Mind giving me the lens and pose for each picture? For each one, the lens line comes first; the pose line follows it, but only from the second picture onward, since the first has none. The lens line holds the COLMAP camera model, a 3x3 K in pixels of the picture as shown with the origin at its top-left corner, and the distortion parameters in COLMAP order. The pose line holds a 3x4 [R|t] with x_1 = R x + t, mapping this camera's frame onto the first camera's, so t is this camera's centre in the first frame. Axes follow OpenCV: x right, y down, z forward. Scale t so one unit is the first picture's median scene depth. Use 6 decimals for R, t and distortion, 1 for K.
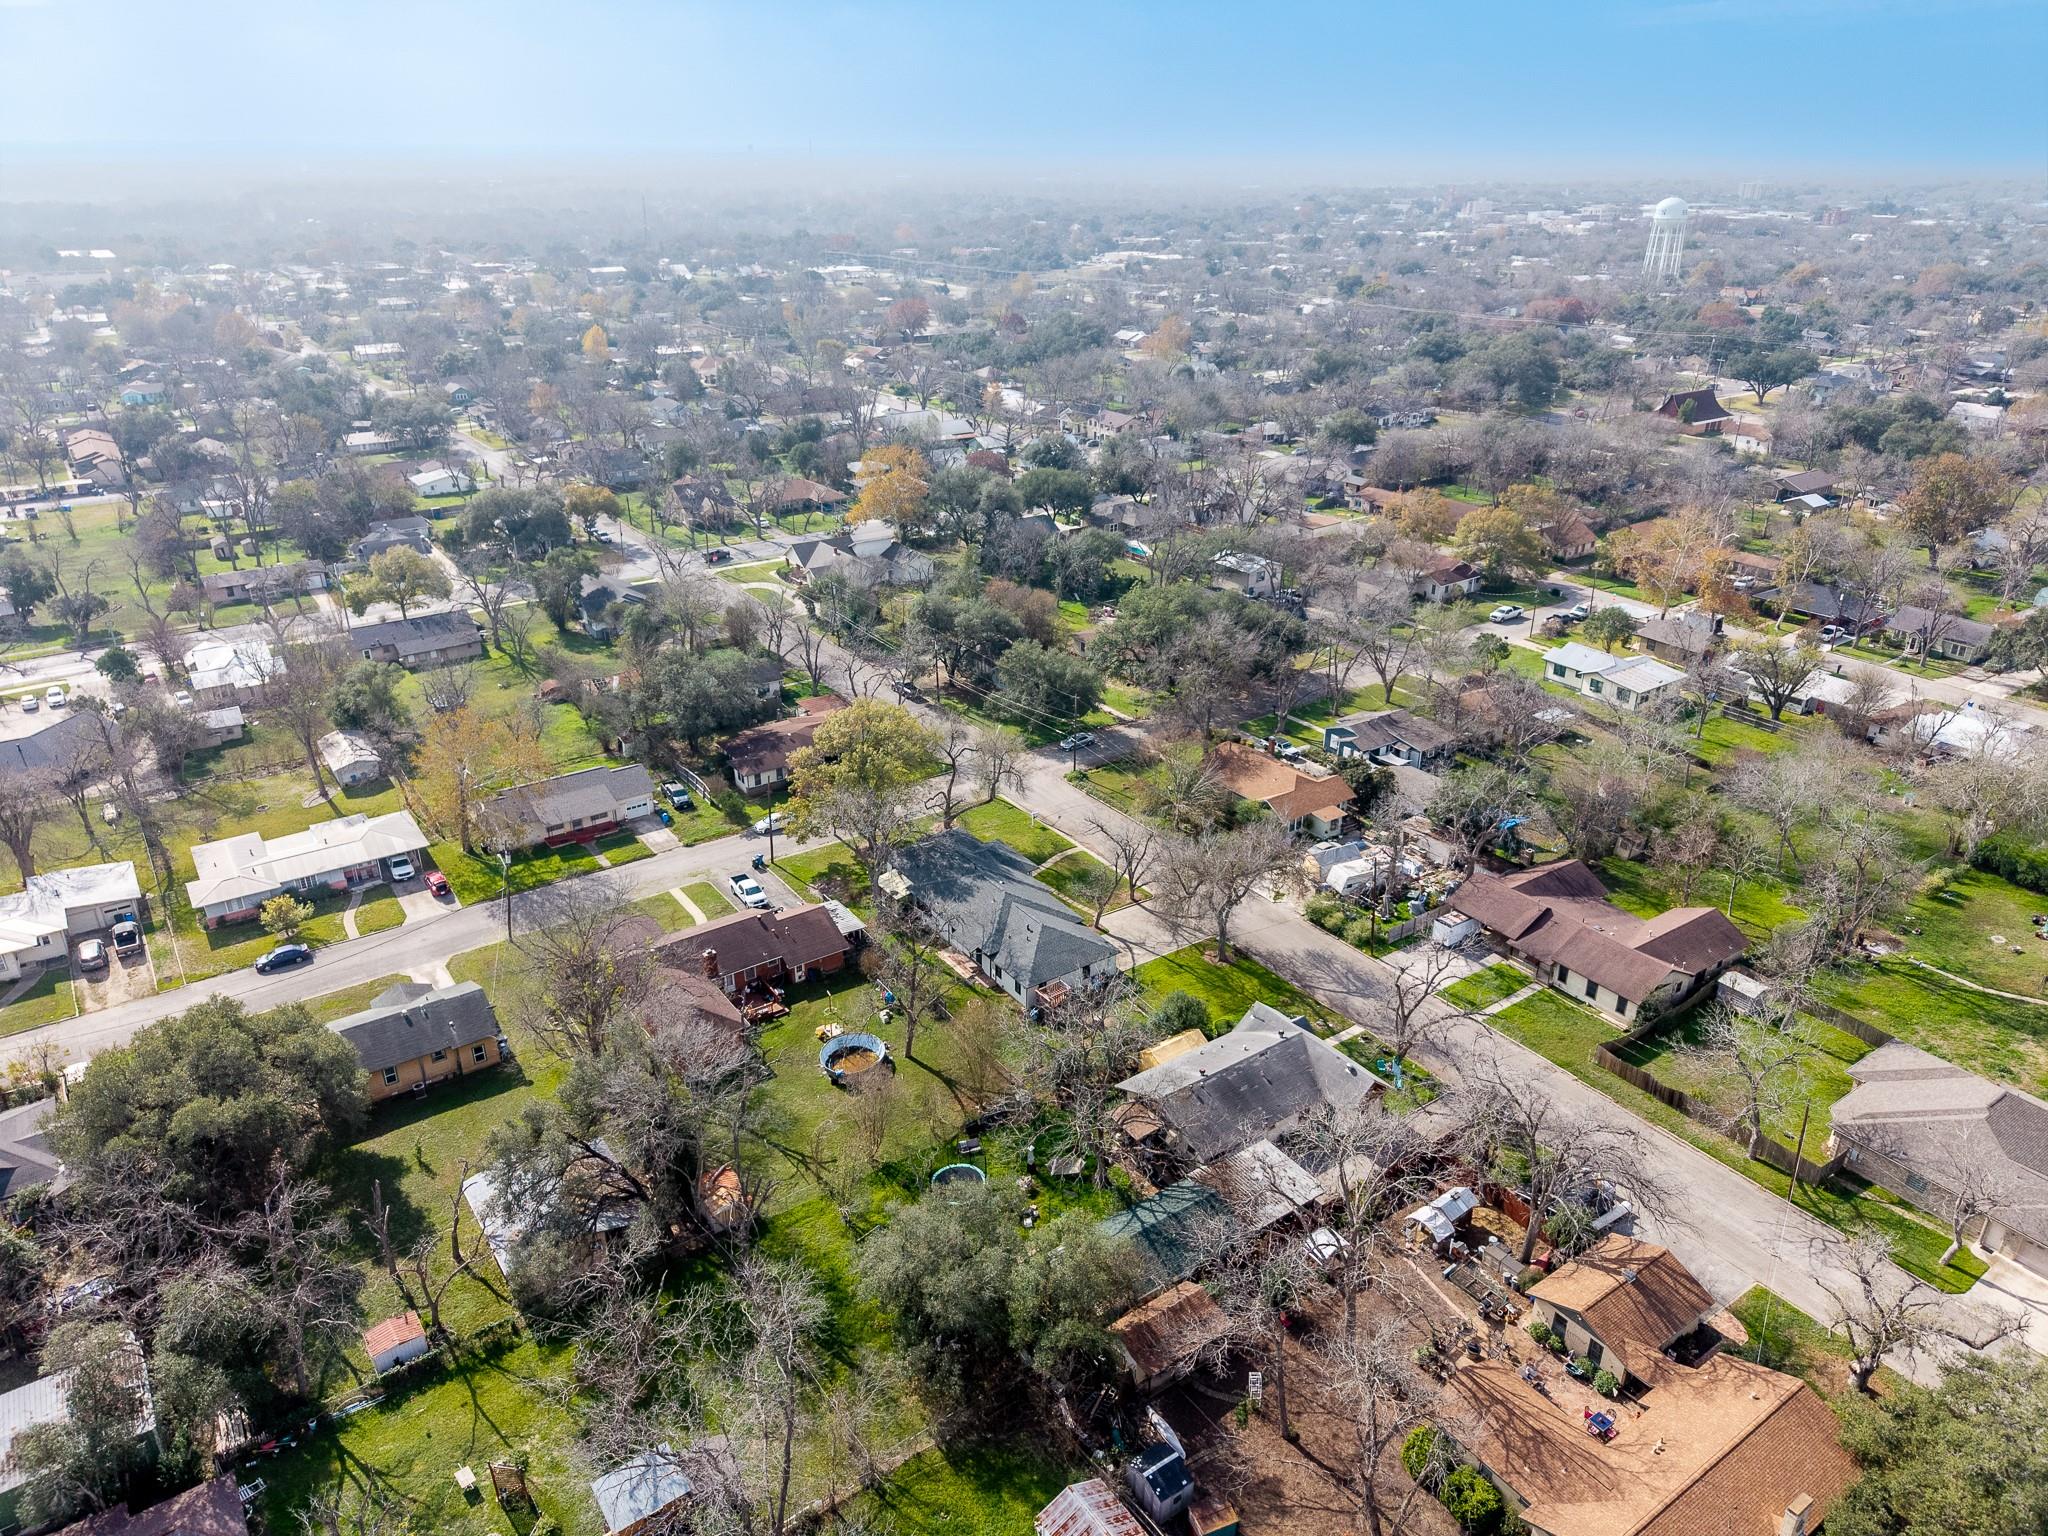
lens RADIAL K [[1347.4, 0, 1024.0], [0, 1347.4, 768.0], [0, 0, 1]] dist [0.045282, -0.085568]
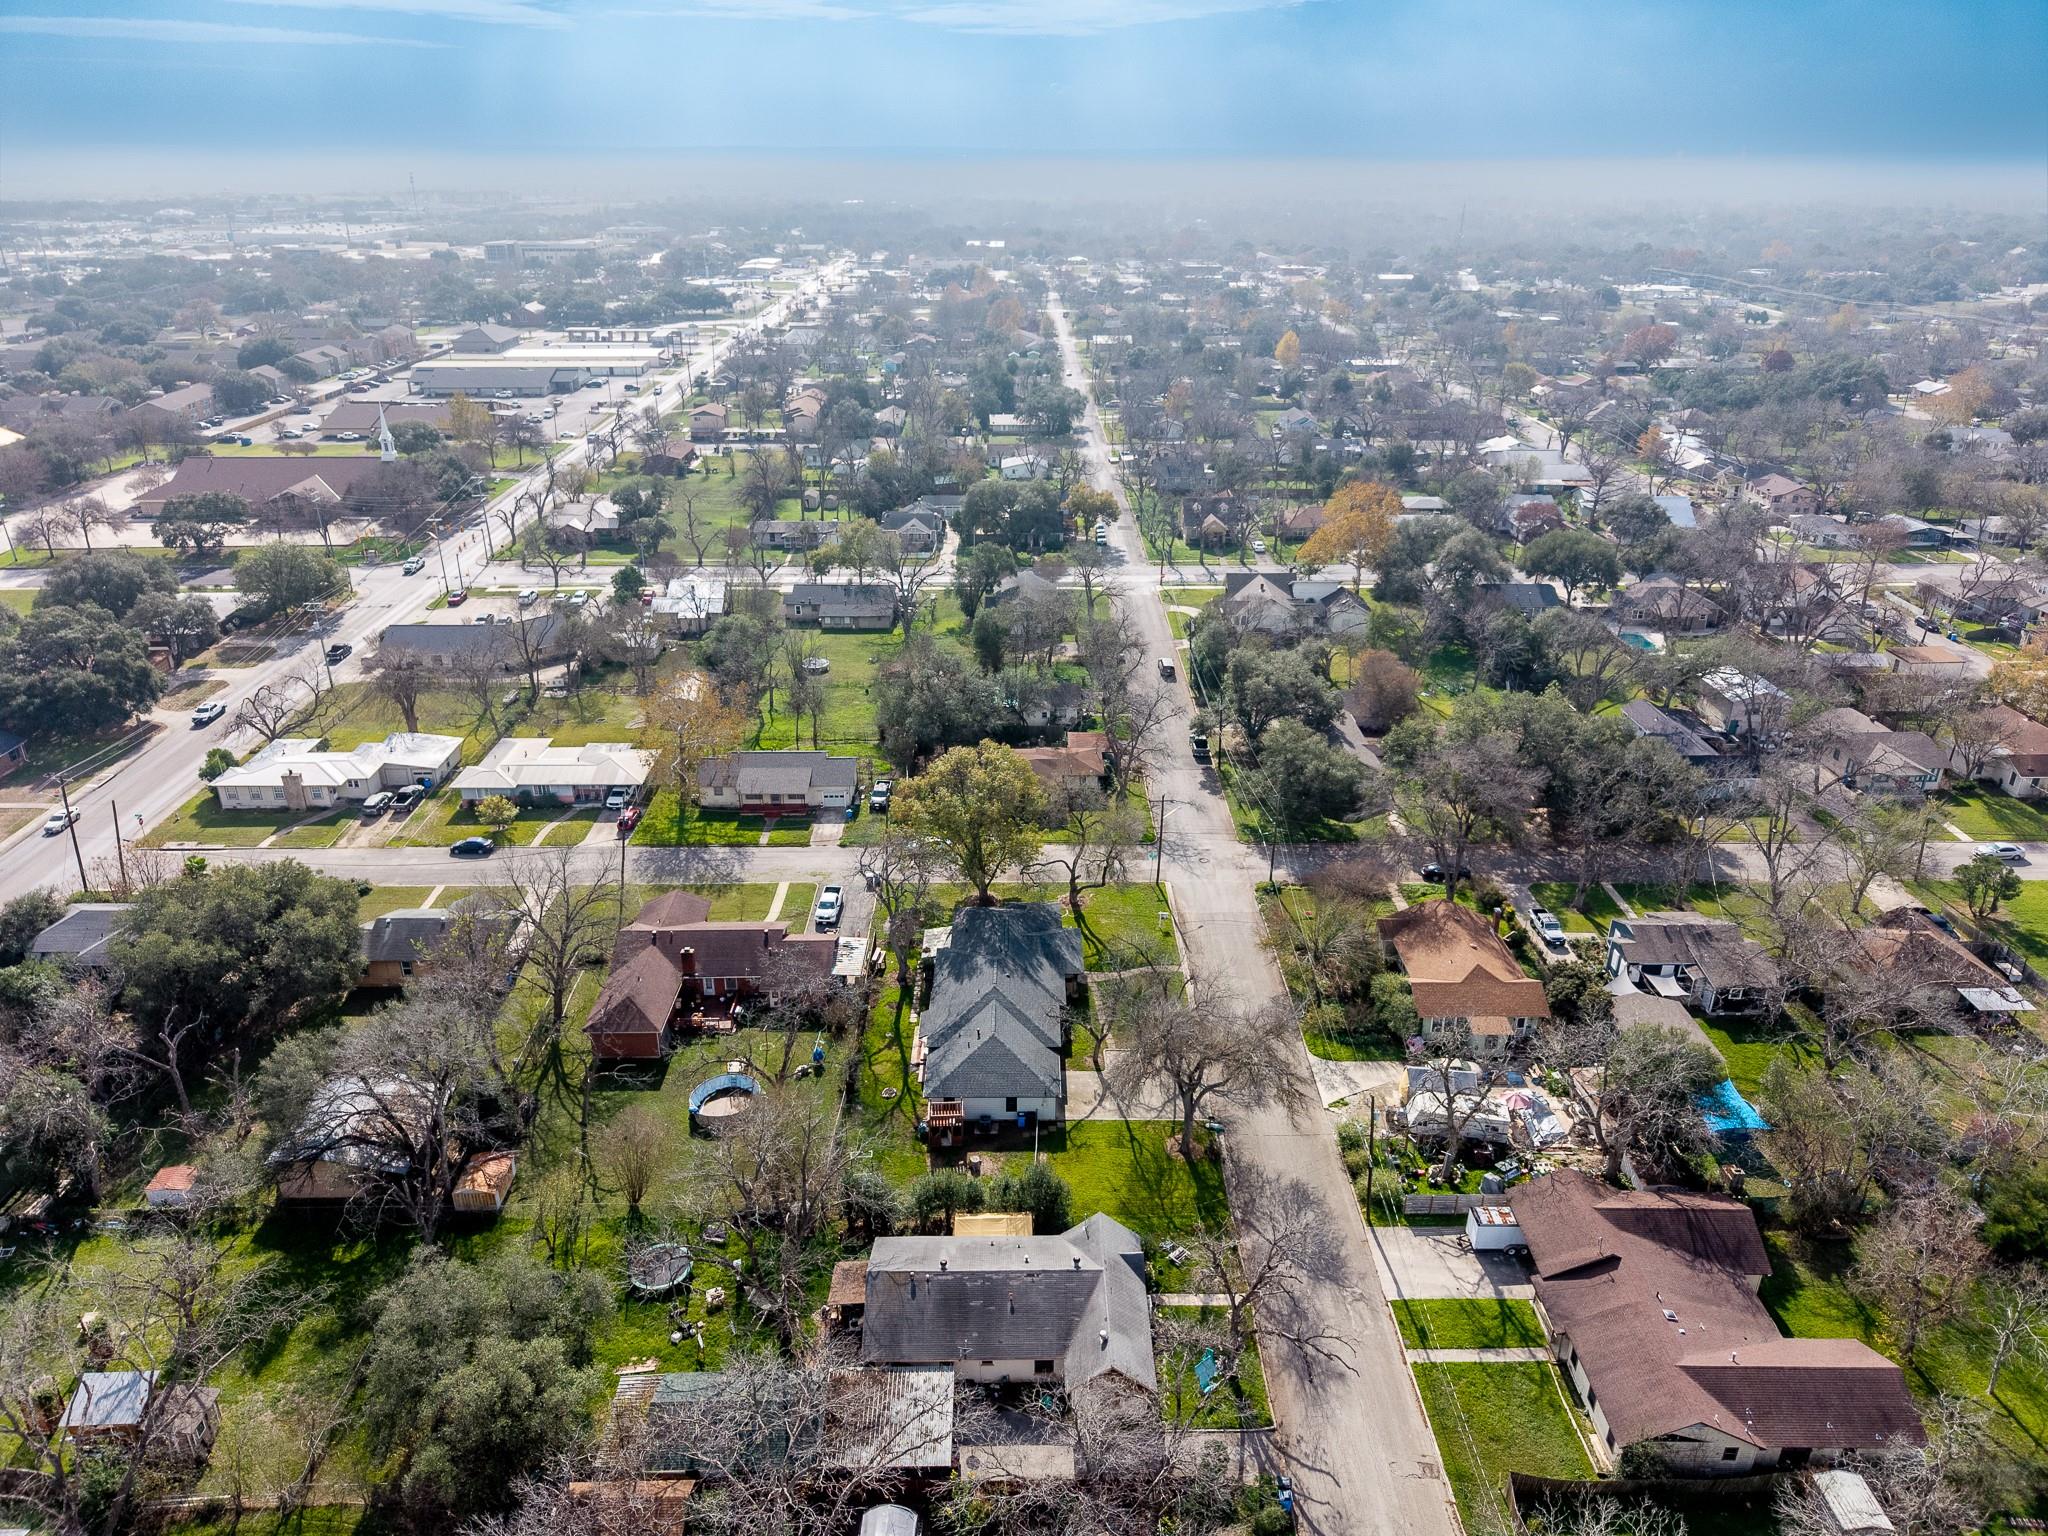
lens RADIAL K [[1334.6, 0, 1024.0], [0, 1334.6, 768.0], [0, 0, 1]] dist [0.001803, 0.000745]
pose [[0.827091, 0.232062, -0.511926, 0.403152], [-0.233040, 0.970399, 0.063383, -0.104656], [0.511481, 0.066876, 0.856688, 0.229542]]
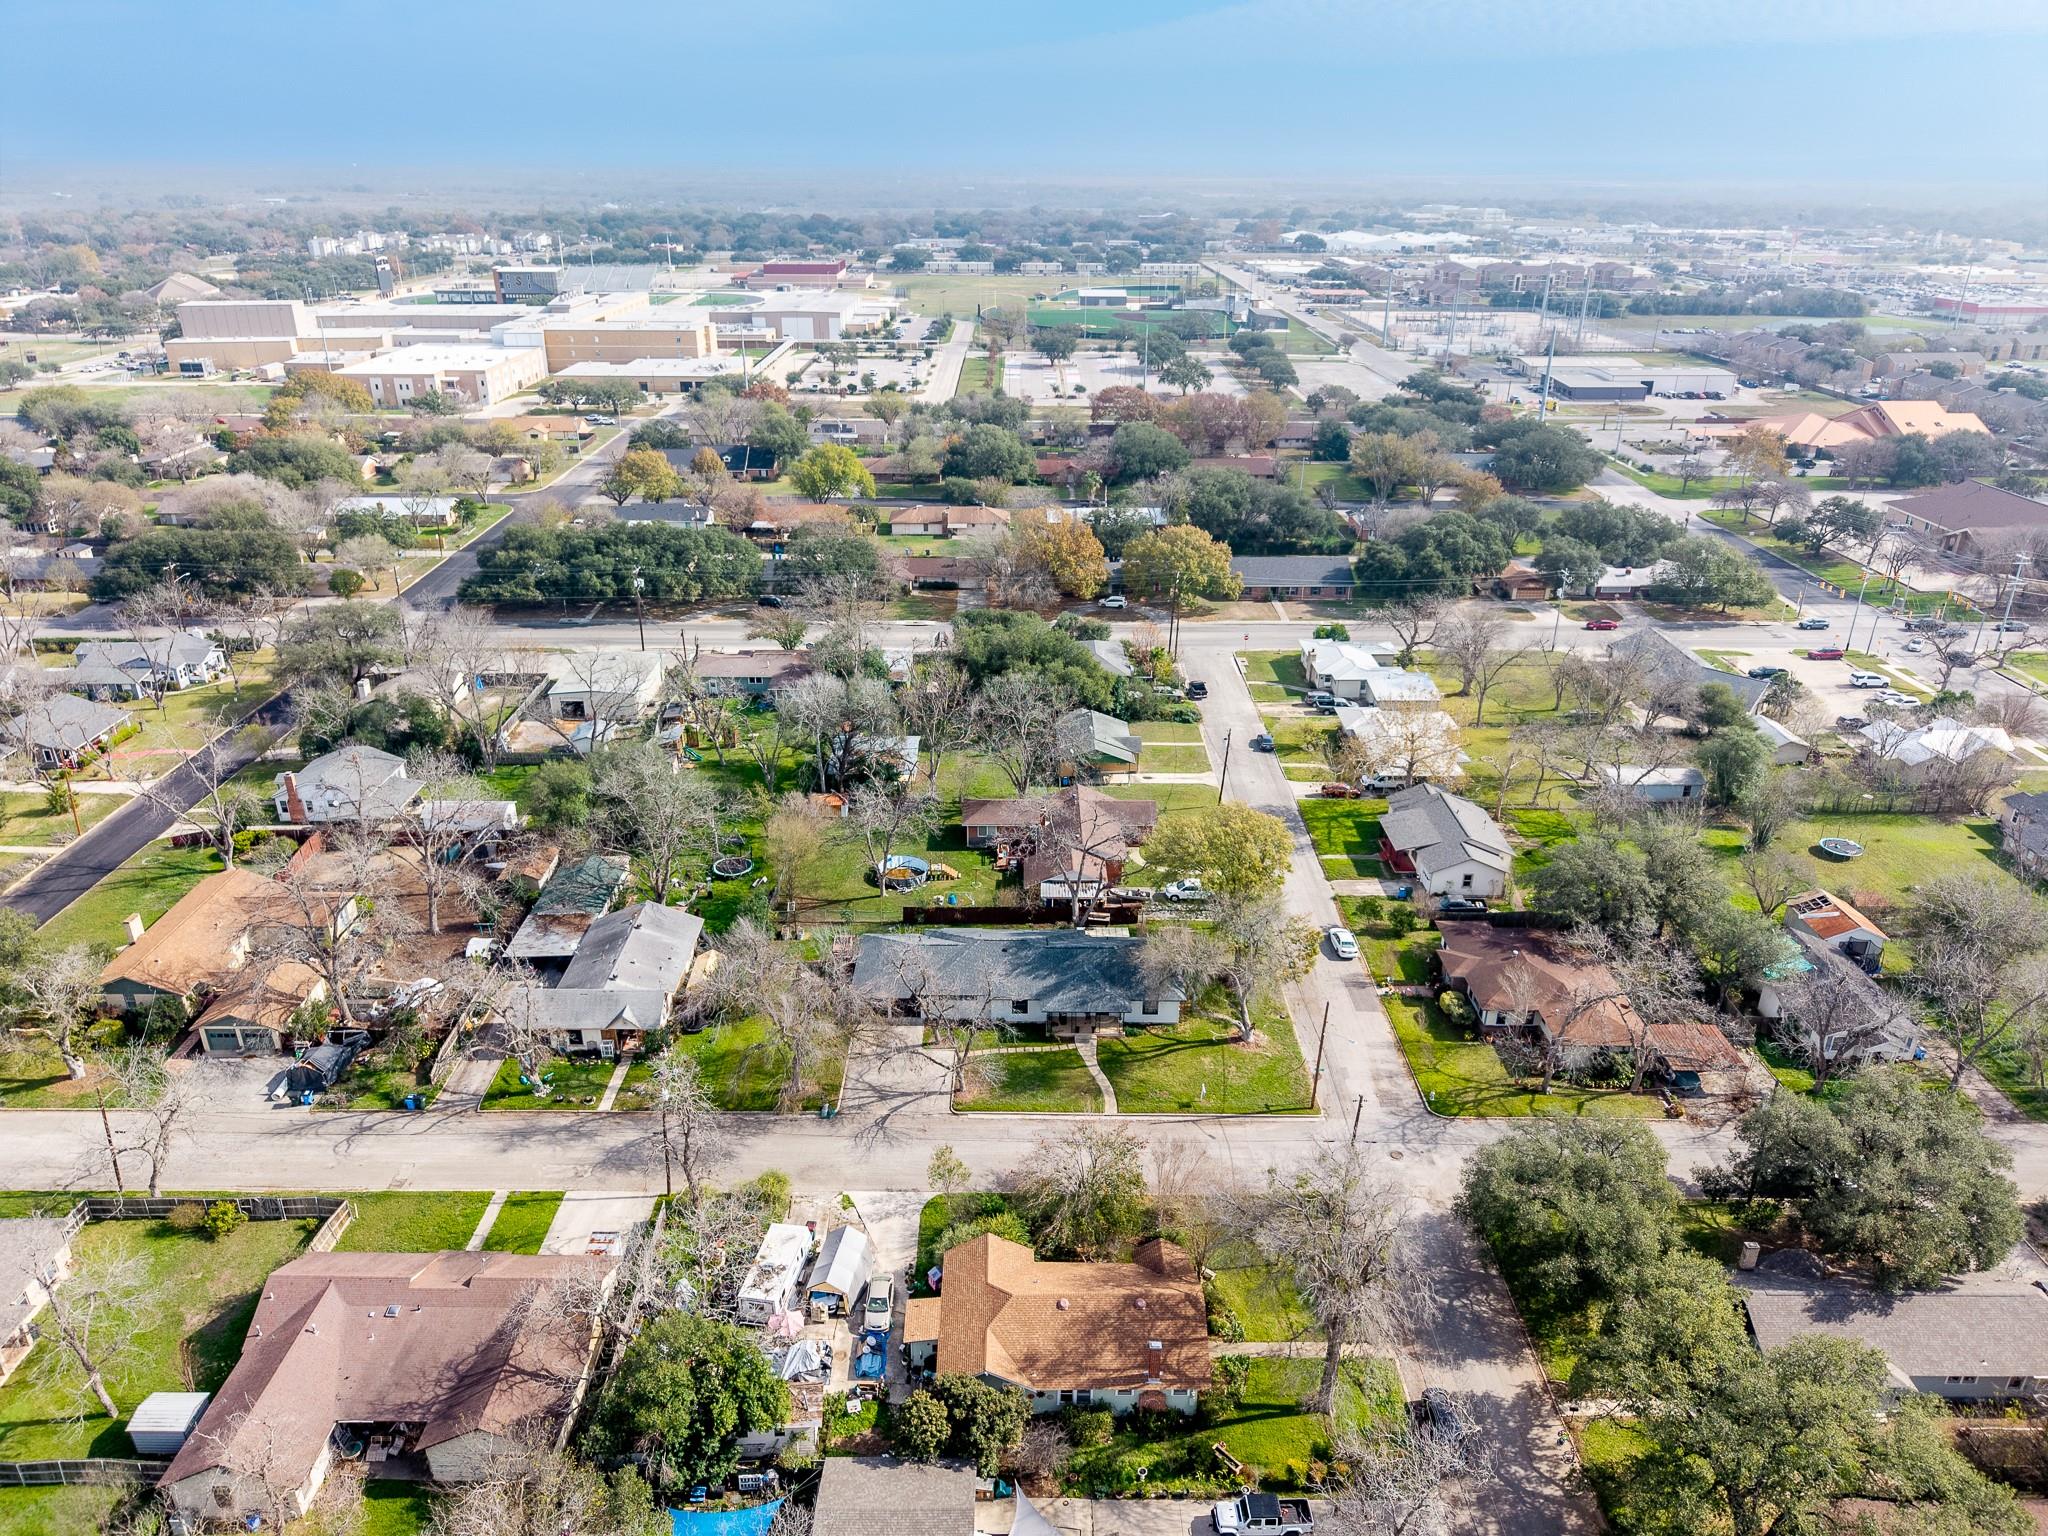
lens RADIAL K [[1347.4, 0, 1024.0], [0, 1347.4, 768.0], [0, 0, 1]] dist [0.045282, -0.085568]
pose [[-0.588774, 0.319738, -0.742370, 0.601964], [-0.339820, 0.735411, 0.586253, -0.534968], [0.733394, 0.597442, -0.324338, 1.210461]]
